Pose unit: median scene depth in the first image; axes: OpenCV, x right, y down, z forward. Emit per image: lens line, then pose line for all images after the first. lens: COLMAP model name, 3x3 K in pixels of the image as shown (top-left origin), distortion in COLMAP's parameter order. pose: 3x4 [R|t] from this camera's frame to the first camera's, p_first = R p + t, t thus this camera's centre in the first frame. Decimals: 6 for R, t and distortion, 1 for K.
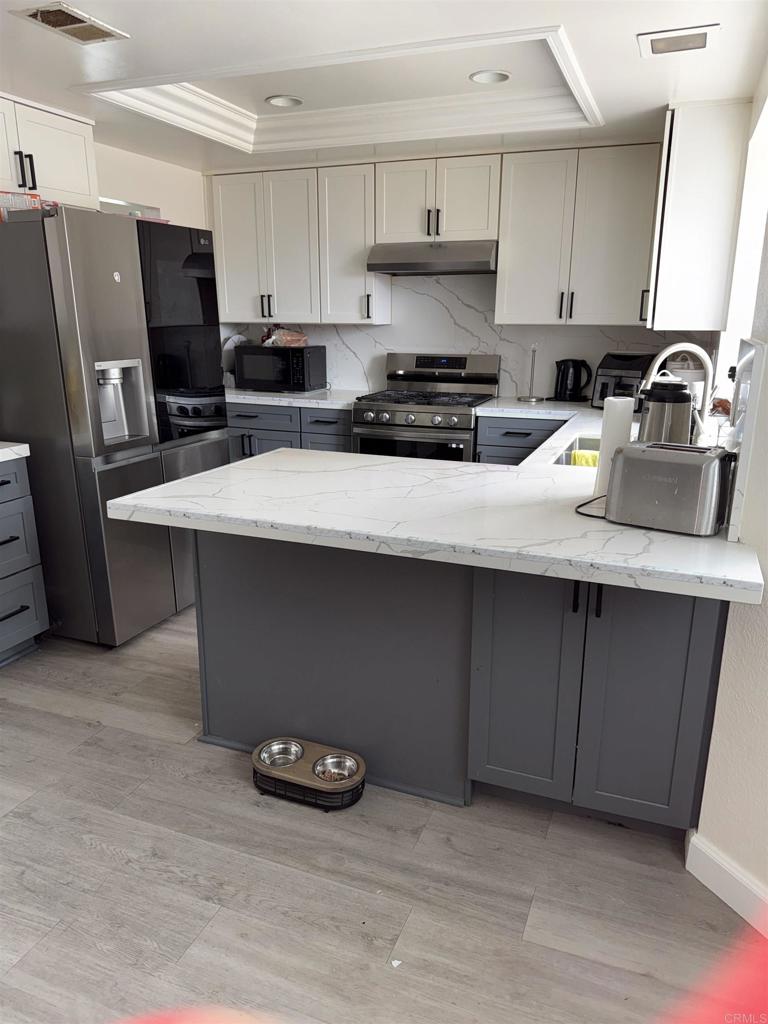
lens RADIAL K [[729.7, 0, 388.5], [0, 729.7, 529.9], [0, 0, 1]] dist [0.045799, -0.054917]
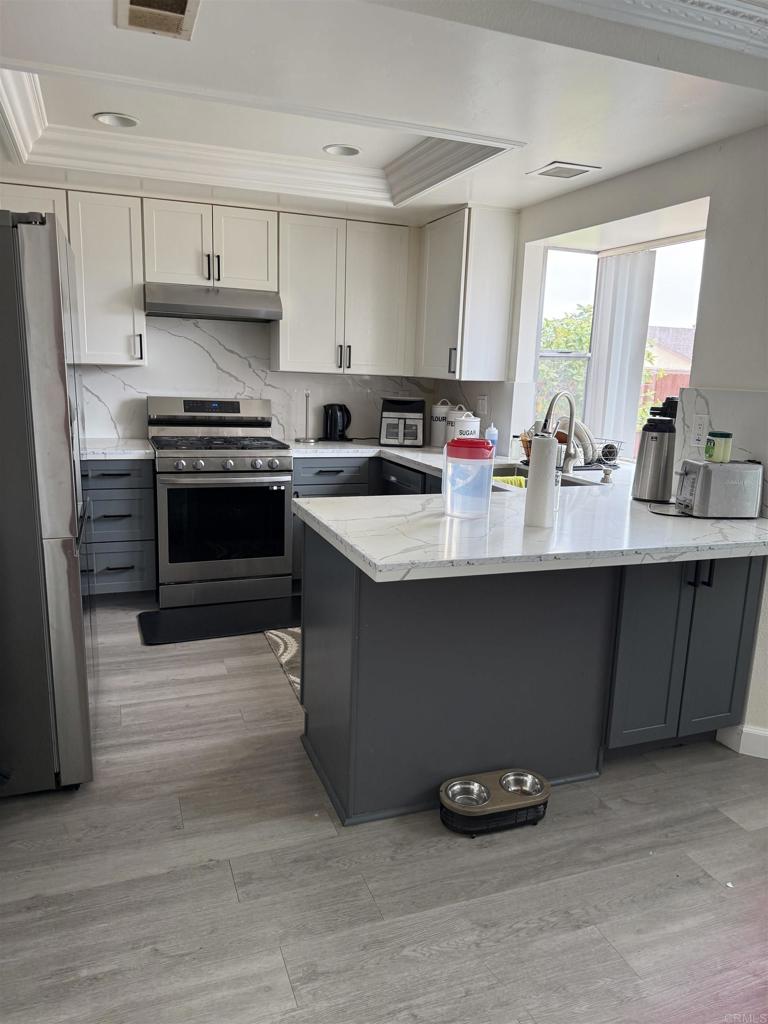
lens RADIAL K [[729.7, 0, 382.6], [0, 729.7, 516.9], [0, 0, 1]] dist [0.045799, -0.054917]
pose [[0.735487, -0.111439, 0.668311, -0.623888], [0.159036, 0.987218, -0.010406, -0.055181], [-0.658609, 0.113939, 0.743809, 0.206494]]
